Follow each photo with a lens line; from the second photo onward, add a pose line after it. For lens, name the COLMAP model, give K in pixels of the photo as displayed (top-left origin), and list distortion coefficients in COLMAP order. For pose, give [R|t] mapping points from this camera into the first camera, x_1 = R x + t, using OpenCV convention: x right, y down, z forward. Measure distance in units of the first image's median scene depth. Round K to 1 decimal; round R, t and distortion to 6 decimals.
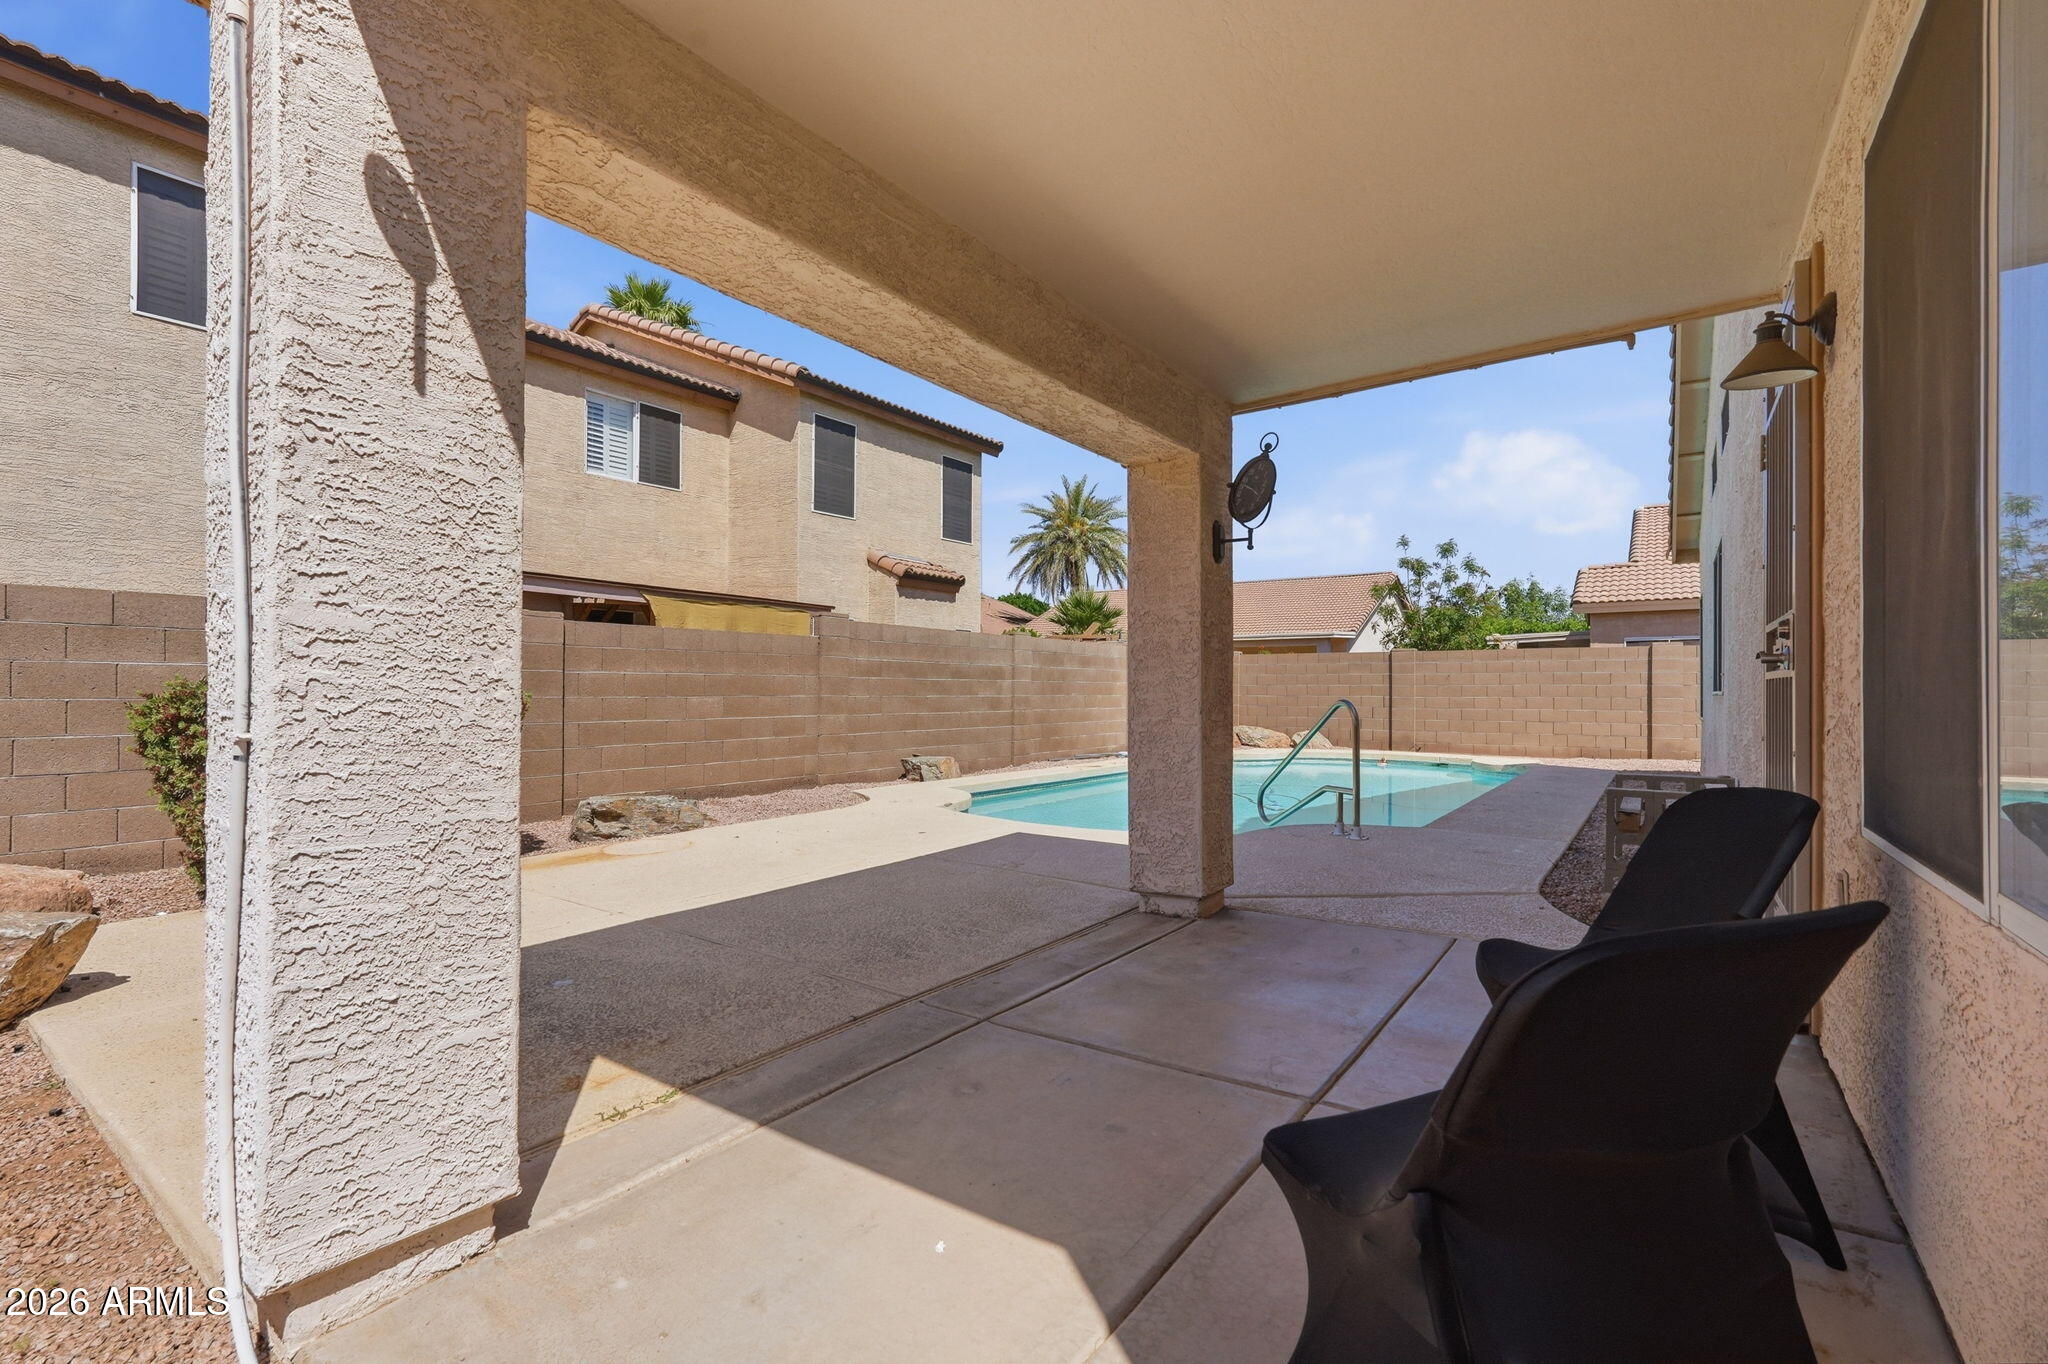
lens RADIAL K [[917.3, 0, 1023.2], [0, 917.3, 691.3], [0, 0, 1]] dist [-0.012836, 0.005952]
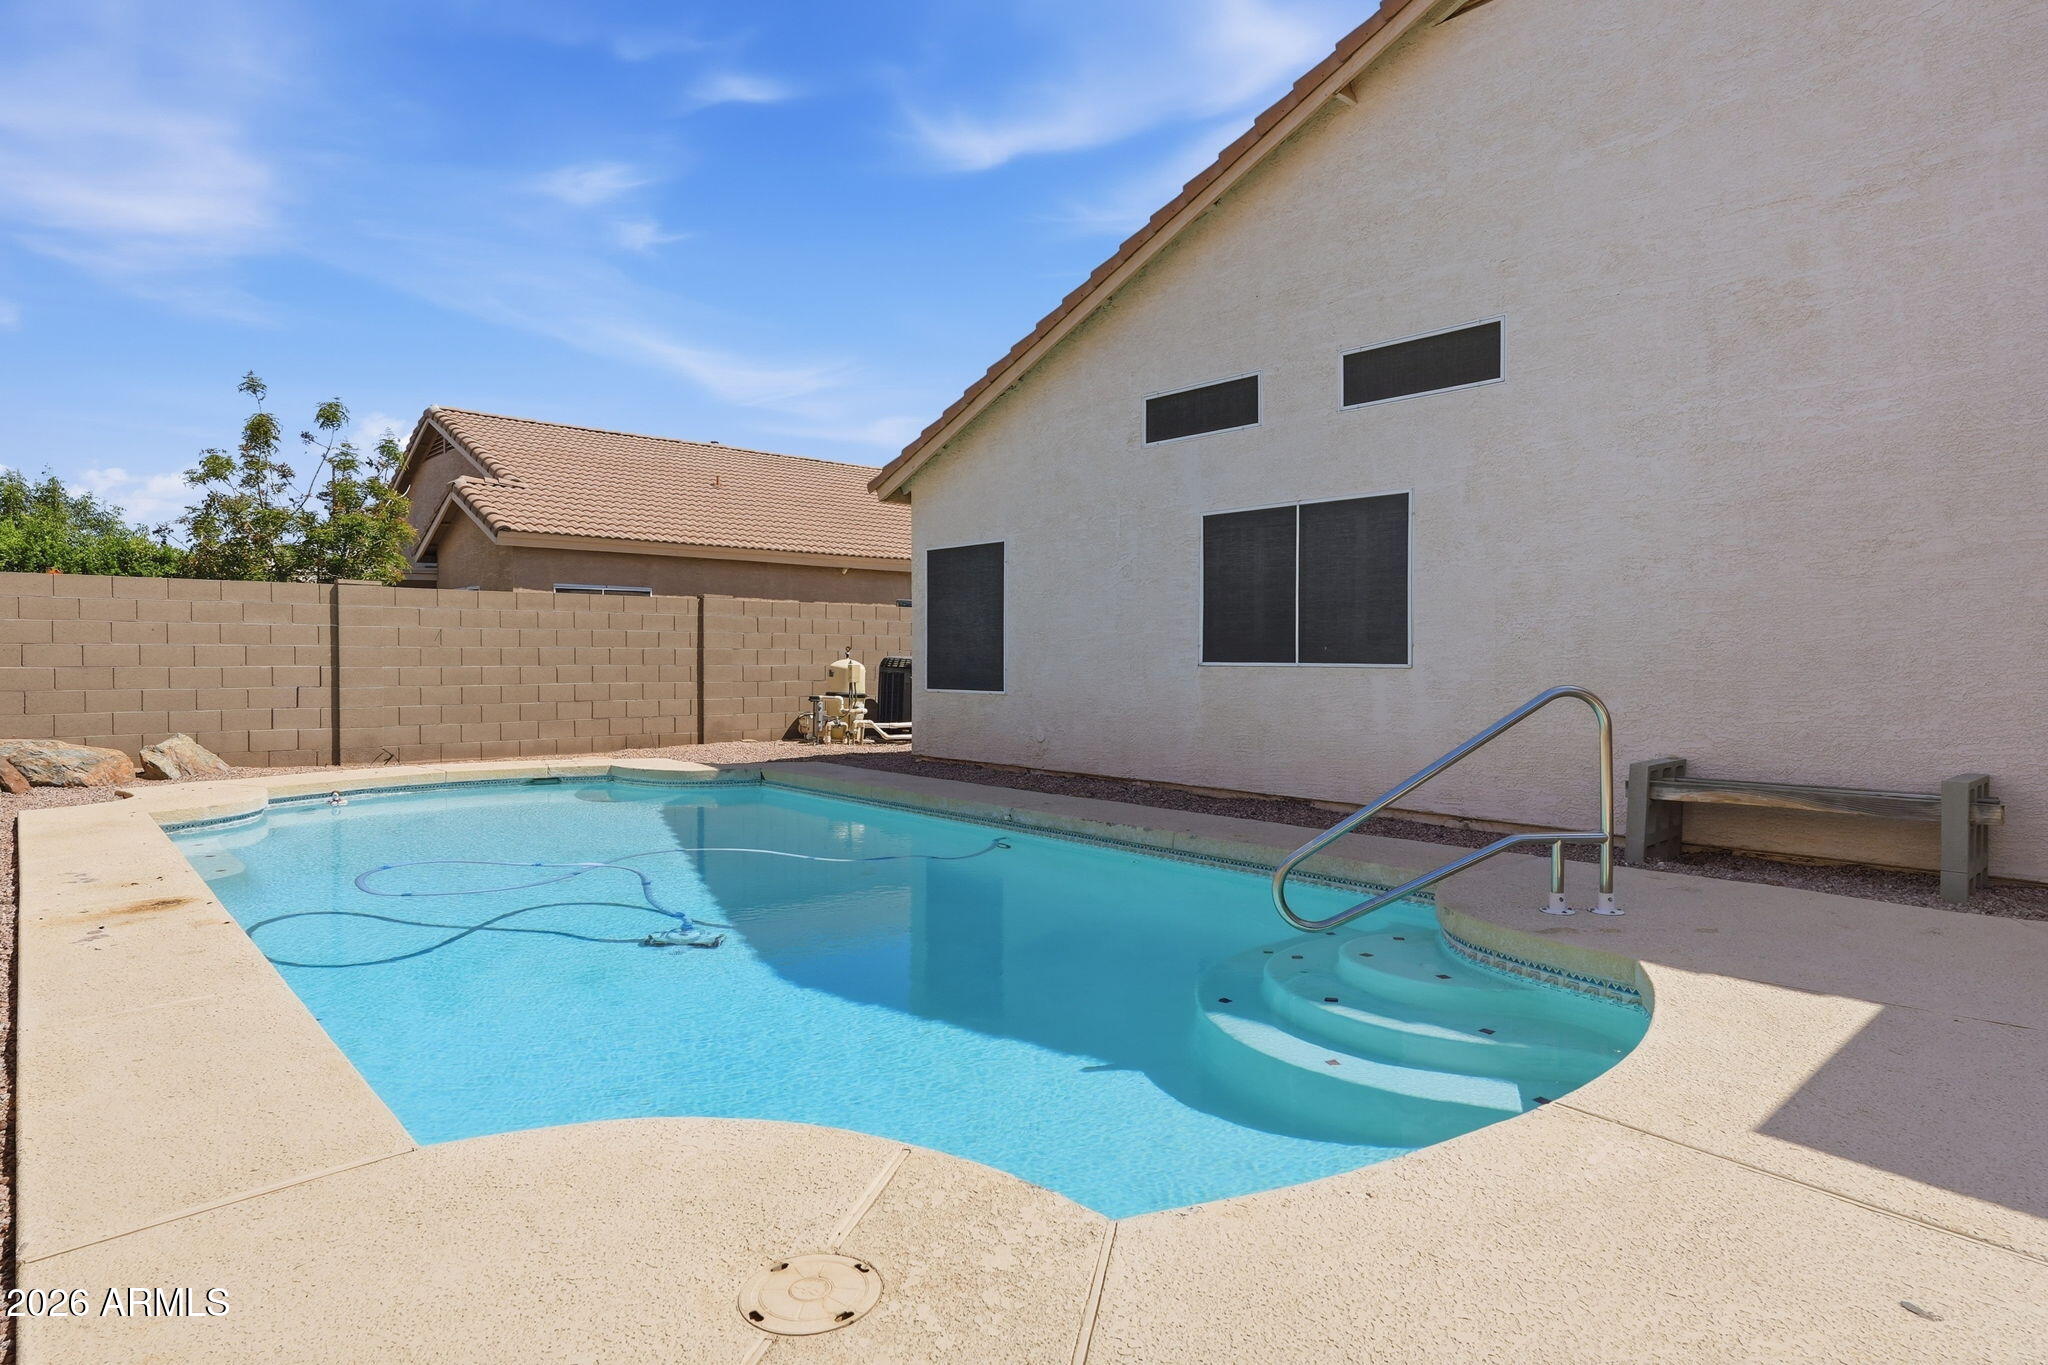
lens RADIAL K [[1134.0, 0, 1021.1], [0, 1134.0, 671.5], [0, 0, 1]] dist [0.004397, 0.000383]
pose [[0.221358, -0.015576, 0.975068, -0.182759], [-0.002776, 0.999858, 0.016603, -0.003862], [-0.975189, -0.006382, 0.221283, 0.484411]]
